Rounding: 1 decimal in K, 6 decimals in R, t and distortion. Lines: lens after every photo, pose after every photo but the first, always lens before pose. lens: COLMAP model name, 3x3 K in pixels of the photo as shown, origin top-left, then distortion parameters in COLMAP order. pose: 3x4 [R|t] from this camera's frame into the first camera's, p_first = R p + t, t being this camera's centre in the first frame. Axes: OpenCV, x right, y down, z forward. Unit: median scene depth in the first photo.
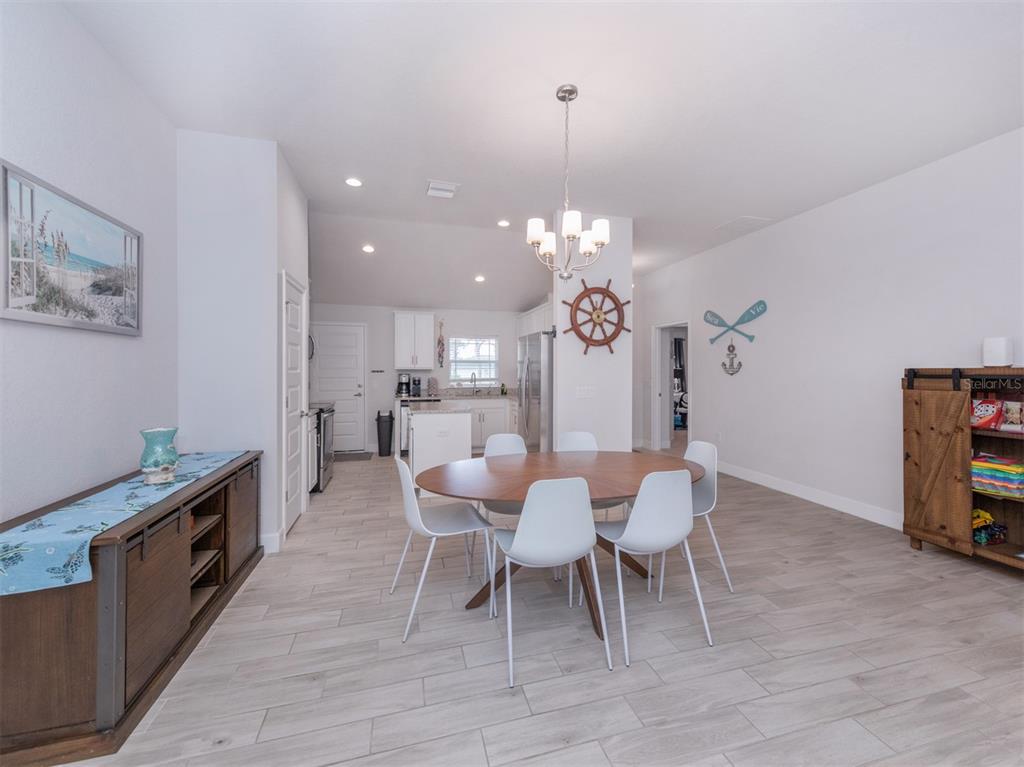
lens RADIAL K [[410.4, 0, 516.3], [0, 410.4, 370.3], [0, 0, 1]] dist [0.002509, 0.000368]
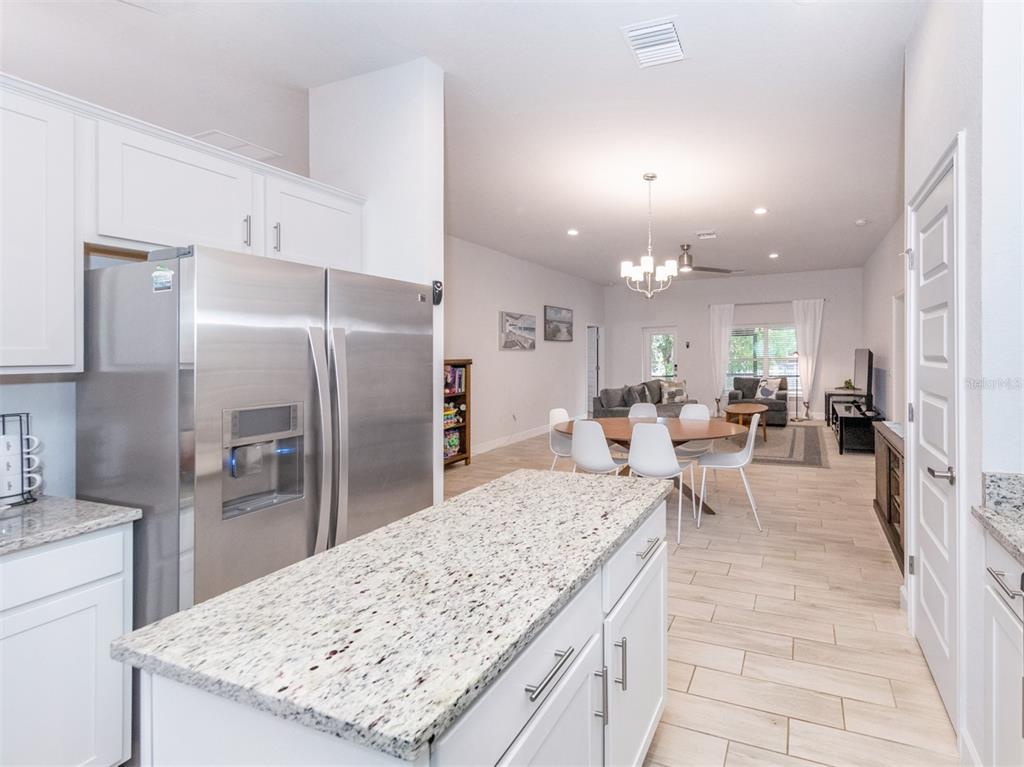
lens RADIAL K [[423.4, 0, 665.9], [0, 423.4, 352.4], [0, 0, 1]] dist [0.002232, -0.000386]
pose [[-0.833841, 0.013146, 0.551848, -0.454732], [0.015684, 0.999877, -0.000121, -0.015136], [-0.551782, 0.008554, -0.833944, 1.290095]]
